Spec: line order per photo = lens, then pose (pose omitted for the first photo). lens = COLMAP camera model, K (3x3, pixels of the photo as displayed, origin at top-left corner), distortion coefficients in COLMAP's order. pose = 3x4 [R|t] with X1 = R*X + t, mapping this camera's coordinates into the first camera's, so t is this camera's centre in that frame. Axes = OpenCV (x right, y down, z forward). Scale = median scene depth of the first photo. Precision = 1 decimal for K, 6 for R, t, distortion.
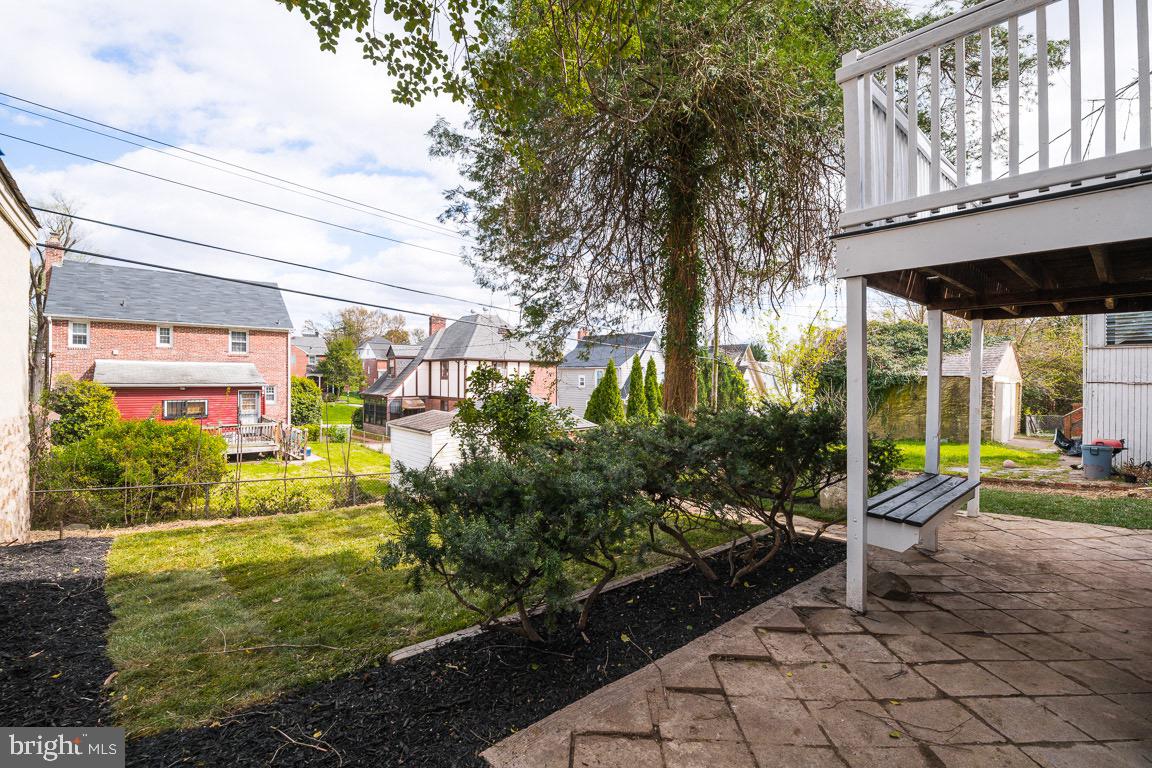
lens RADIAL K [[496.2, 0, 570.4], [0, 496.2, 375.0], [0, 0, 1]] dist [-0.000942, -0.000407]
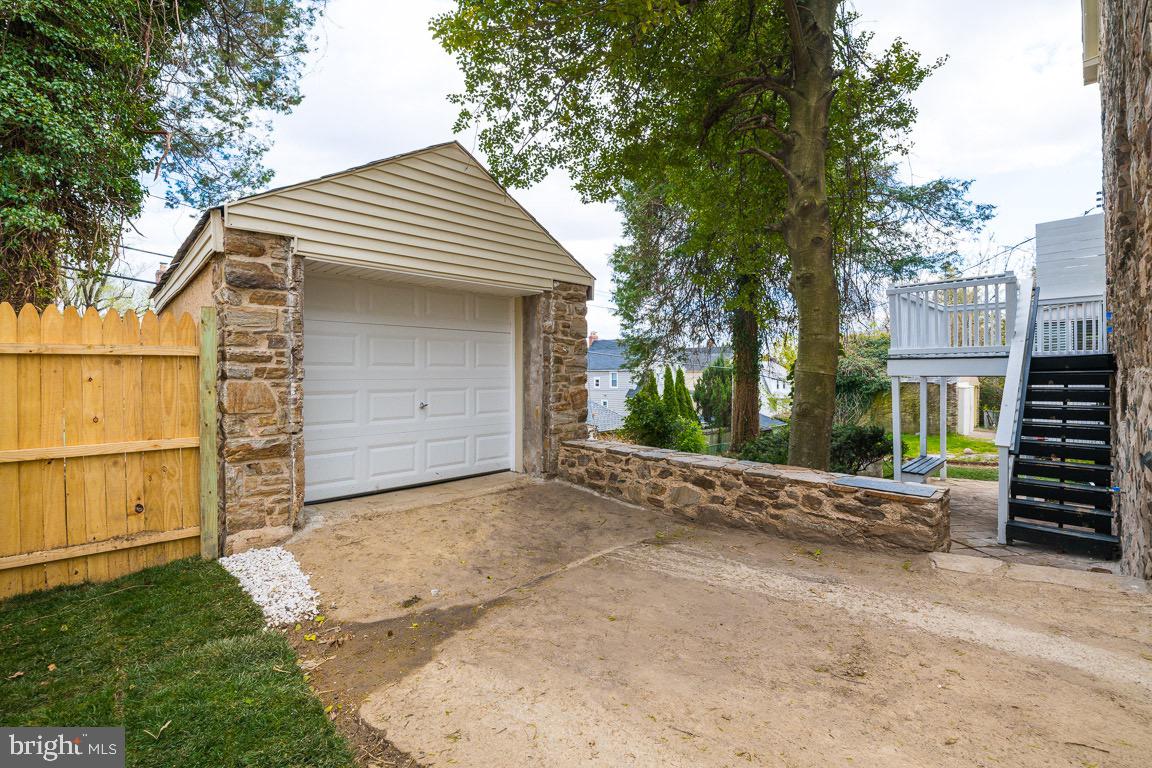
lens RADIAL K [[496.2, 0, 570.4], [0, 496.2, 375.0], [0, 0, 1]] dist [-0.000942, -0.000407]
pose [[0.999146, -0.006082, 0.040865, -0.346100], [0.005599, 0.999913, 0.011924, -0.069980], [-0.040934, -0.011685, 0.999094, -0.418677]]
